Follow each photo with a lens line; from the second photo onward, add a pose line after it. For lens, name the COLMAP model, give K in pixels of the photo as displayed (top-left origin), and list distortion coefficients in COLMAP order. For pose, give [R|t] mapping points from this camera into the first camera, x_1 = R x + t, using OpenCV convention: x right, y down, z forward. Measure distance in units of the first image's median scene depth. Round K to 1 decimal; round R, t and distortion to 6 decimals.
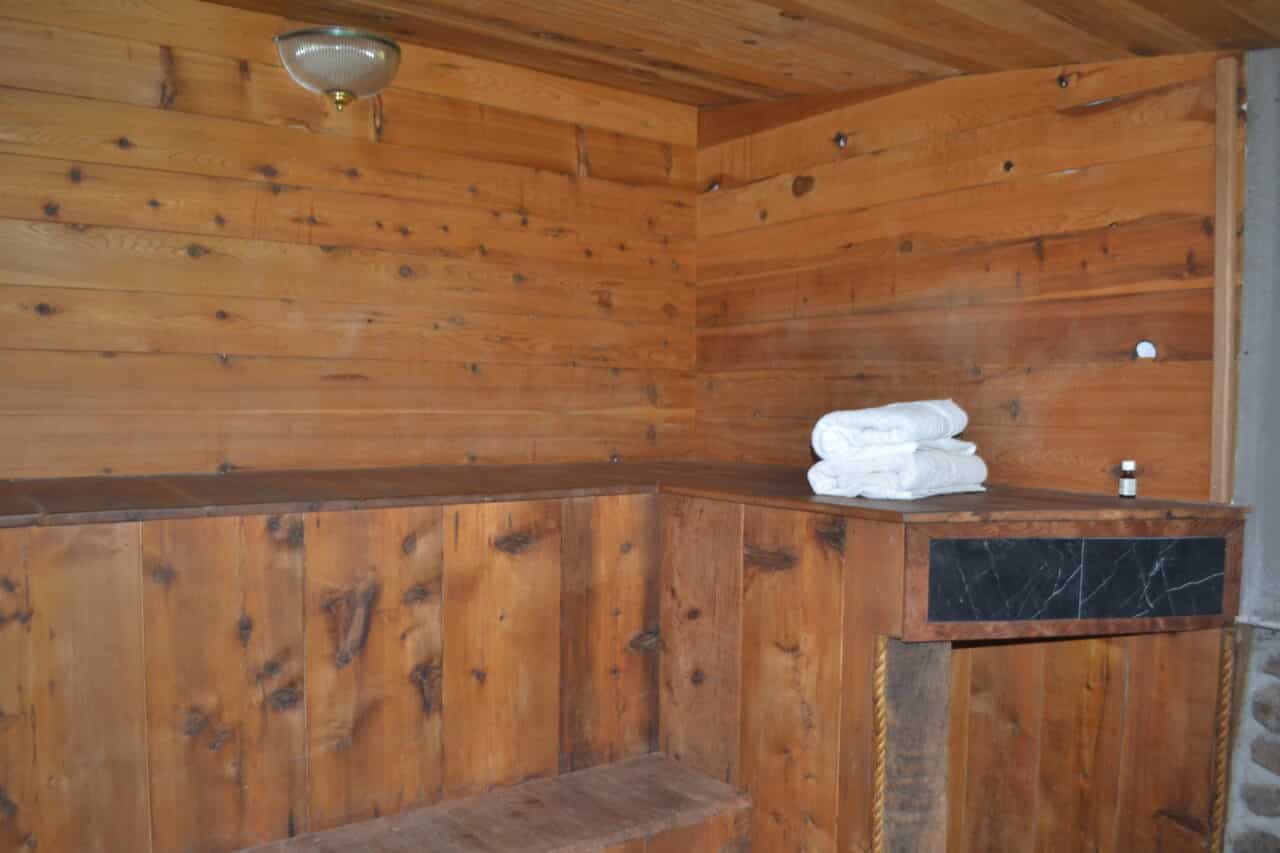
lens RADIAL K [[1033.7, 0, 637.5], [0, 1033.7, 463.9], [0, 0, 1]] dist [-0.081609, -0.003327]
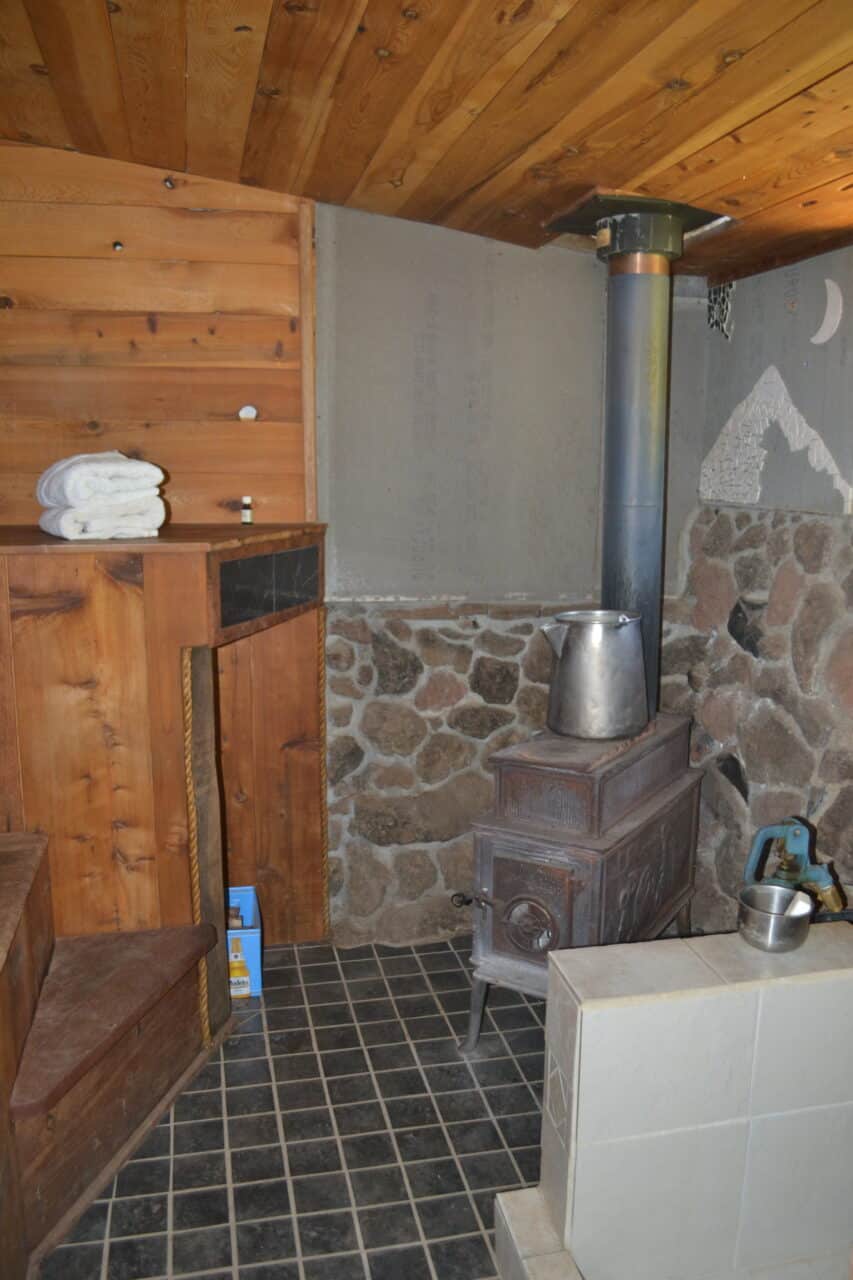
lens RADIAL K [[1033.7, 0, 428.2], [0, 1033.7, 658.6], [0, 0, 1]] dist [-0.081609, -0.003327]
pose [[0.390114, -0.177566, 0.903483, -0.700293], [0.047841, 0.983813, 0.172696, -0.015653], [-0.919523, -0.024147, 0.392294, 0.243029]]
